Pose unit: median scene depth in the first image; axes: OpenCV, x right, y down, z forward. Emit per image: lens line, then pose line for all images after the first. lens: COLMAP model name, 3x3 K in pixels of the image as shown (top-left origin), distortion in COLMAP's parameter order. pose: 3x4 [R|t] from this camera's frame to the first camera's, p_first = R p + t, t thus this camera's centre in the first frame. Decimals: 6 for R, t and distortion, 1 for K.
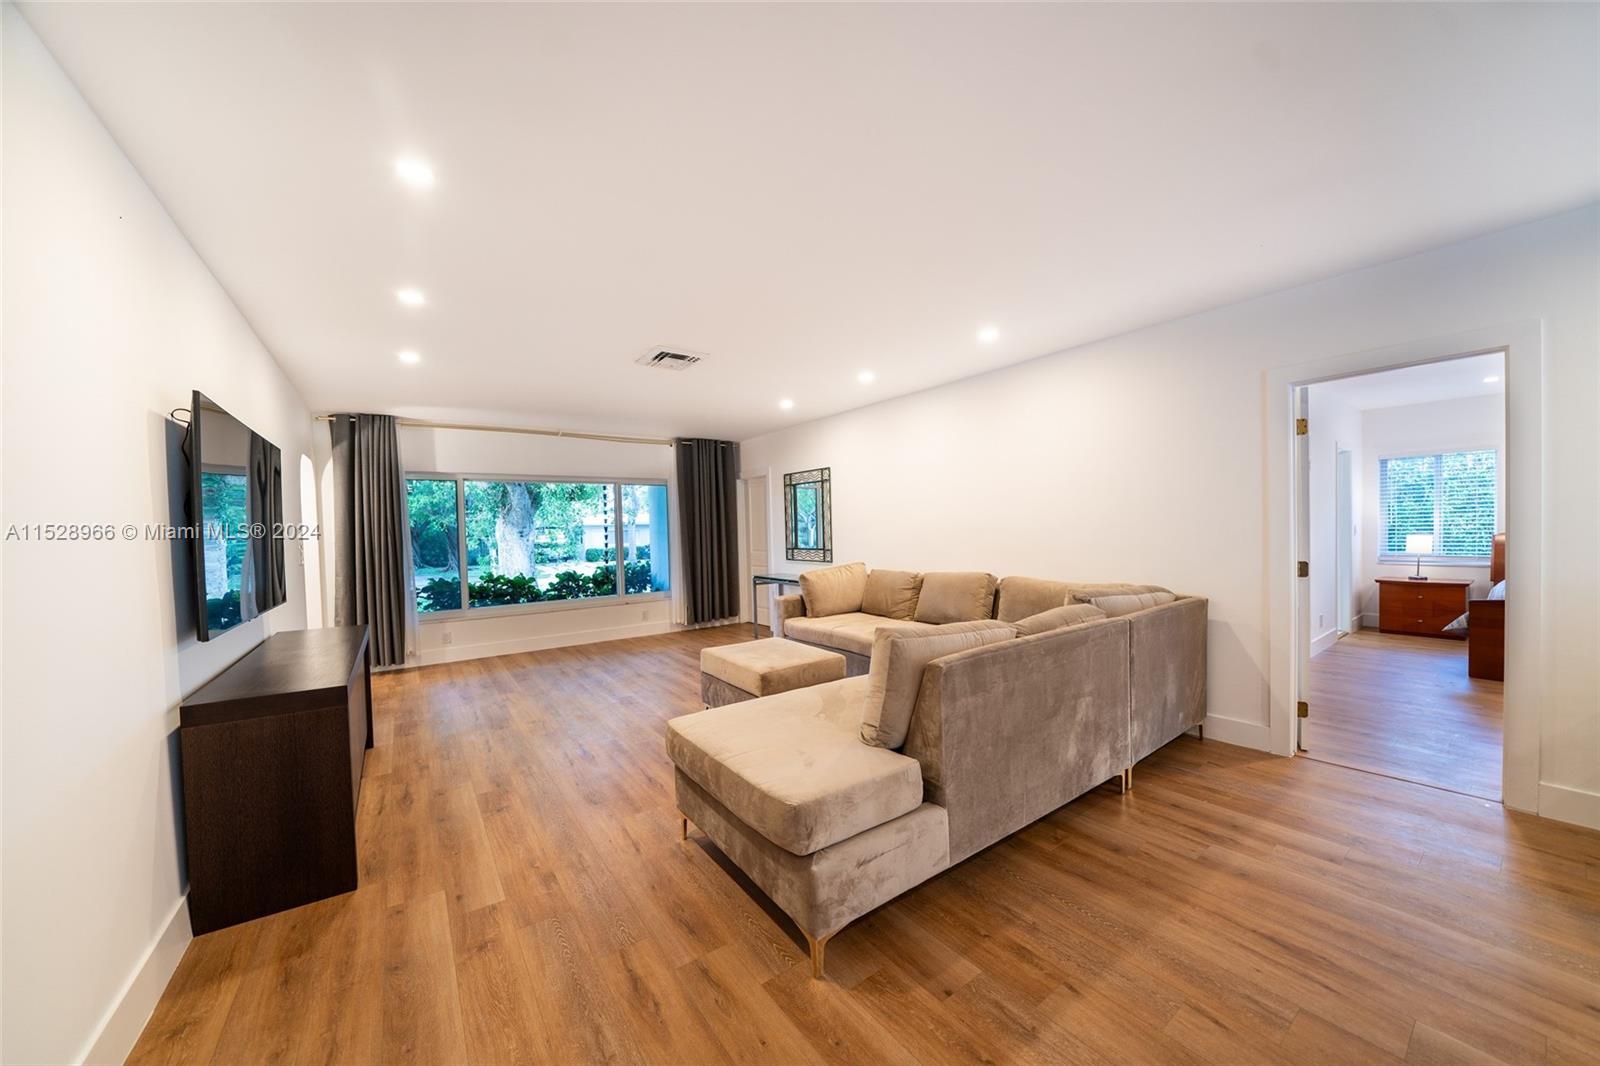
lens RADIAL K [[567.3, 0, 806.5], [0, 567.3, 536.7], [0, 0, 1]] dist [-0.022330, -0.000099]
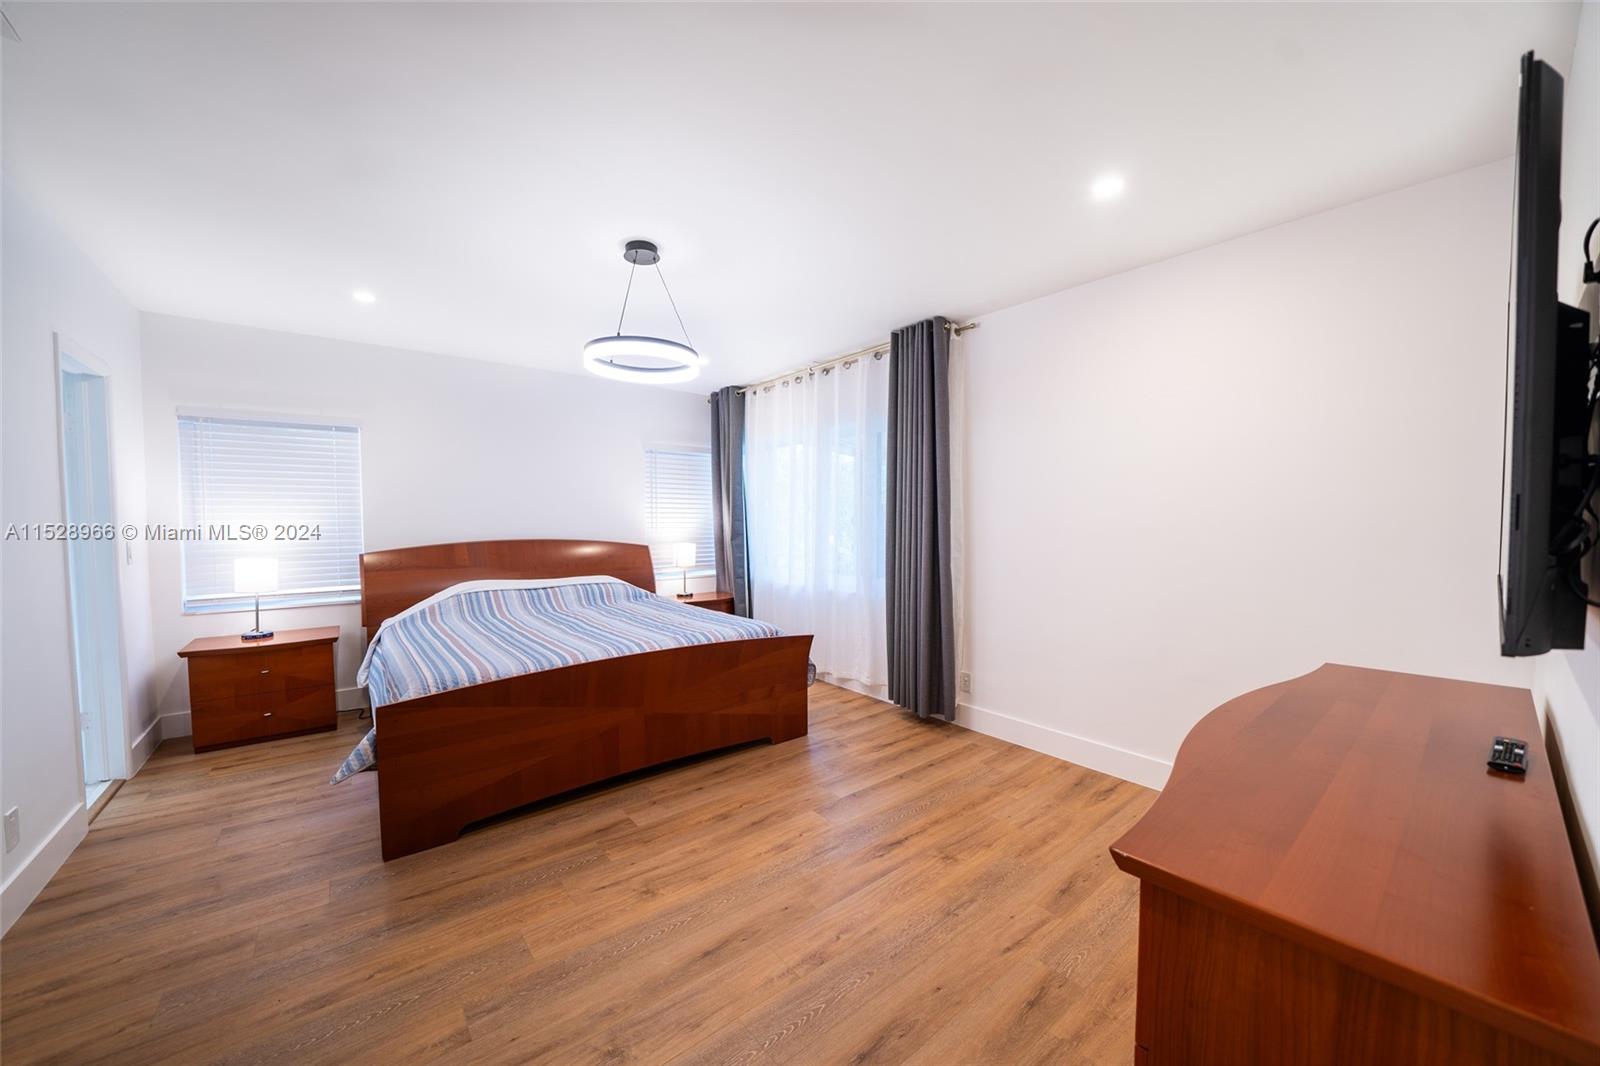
lens RADIAL K [[567.3, 0, 802.7], [0, 567.3, 537.8], [0, 0, 1]] dist [-0.022330, -0.000099]
pose [[-0.064820, -0.016316, 0.997764, 0.483507], [0.020474, 0.999634, 0.017677, -0.023476], [-0.997687, 0.021574, -0.064462, 0.455626]]
